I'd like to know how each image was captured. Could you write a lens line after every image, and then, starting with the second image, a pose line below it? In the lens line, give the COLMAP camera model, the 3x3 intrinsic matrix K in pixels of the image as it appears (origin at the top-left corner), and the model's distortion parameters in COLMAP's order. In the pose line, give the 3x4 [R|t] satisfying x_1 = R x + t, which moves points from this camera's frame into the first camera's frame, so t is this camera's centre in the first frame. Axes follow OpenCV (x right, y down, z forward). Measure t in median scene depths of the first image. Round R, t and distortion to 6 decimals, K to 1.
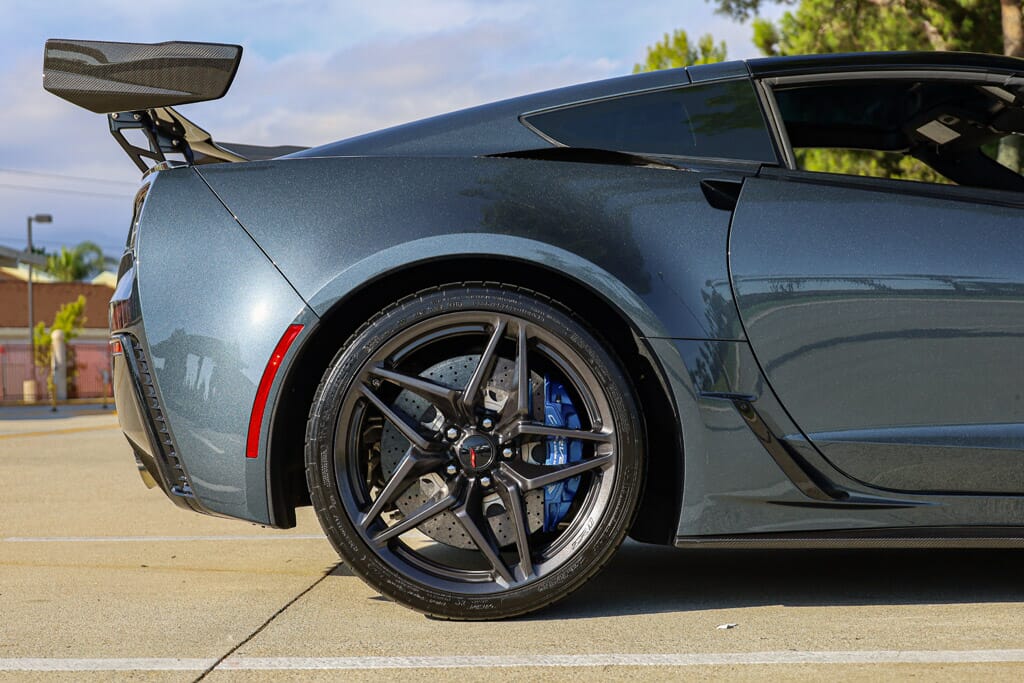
lens RADIAL K [[1647.4, 0, 511.9], [0, 1647.4, 339.9], [0, 0, 1]] dist [-0.064515, 0.000000]
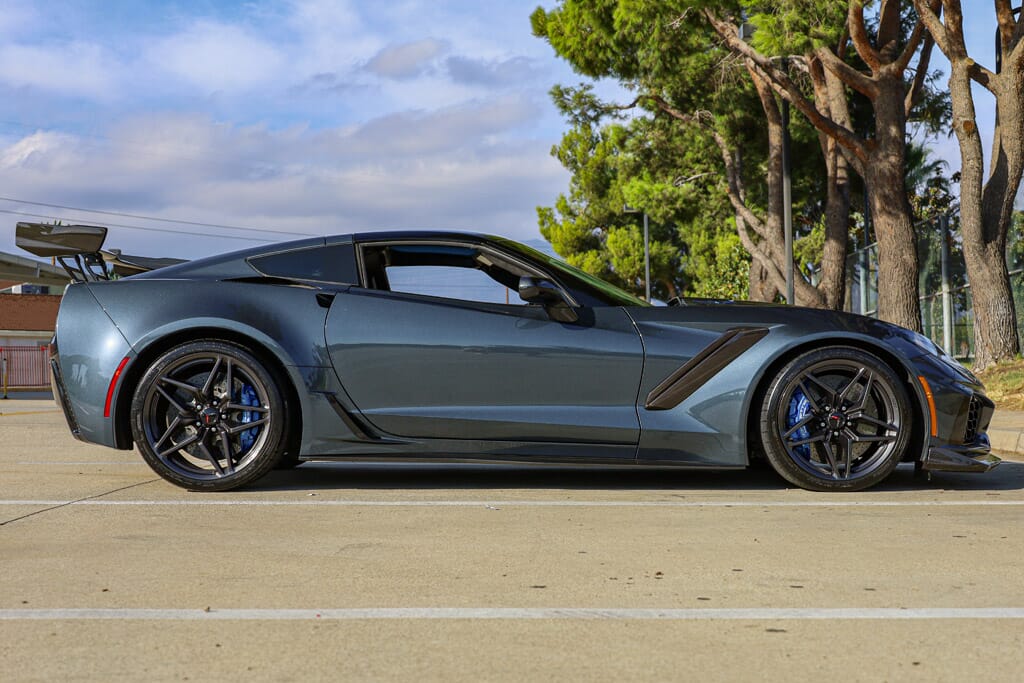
lens RADIAL K [[1282.3, 0, 513.7], [0, 1282.3, 345.9], [0, 0, 1]] dist [0.003883, 0.000000]
pose [[0.999785, 0.014890, 0.014444, 0.358109], [-0.014914, 0.999888, 0.001518, -0.034495], [-0.014420, -0.001733, 0.999895, -0.721028]]
